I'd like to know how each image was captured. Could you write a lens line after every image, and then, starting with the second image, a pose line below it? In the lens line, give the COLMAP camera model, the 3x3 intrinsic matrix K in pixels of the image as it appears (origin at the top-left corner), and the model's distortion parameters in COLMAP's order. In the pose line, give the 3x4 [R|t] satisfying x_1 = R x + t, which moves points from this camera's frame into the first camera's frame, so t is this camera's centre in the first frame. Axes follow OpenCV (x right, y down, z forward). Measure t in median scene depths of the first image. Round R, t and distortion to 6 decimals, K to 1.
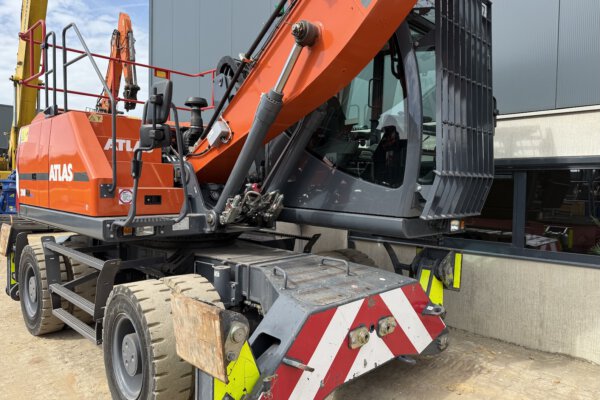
lens RADIAL K [[415.8, 0, 300.0], [0, 415.8, 200.0], [0, 0, 1]] dist [0.070883, -0.071995]
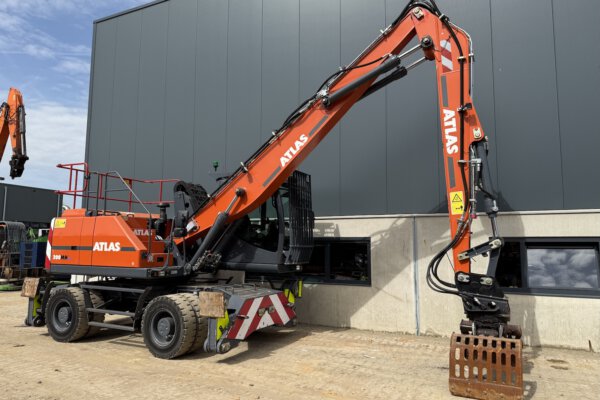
lens RADIAL K [[425.2, 0, 289.2], [0, 425.2, 197.8], [0, 0, 1]] dist [0.013027, 0.000780]
pose [[0.956512, 0.023158, 0.290774, -0.360200], [0.019223, 0.989672, -0.142052, 0.009911], [-0.291060, 0.141464, 0.946188, -1.226664]]
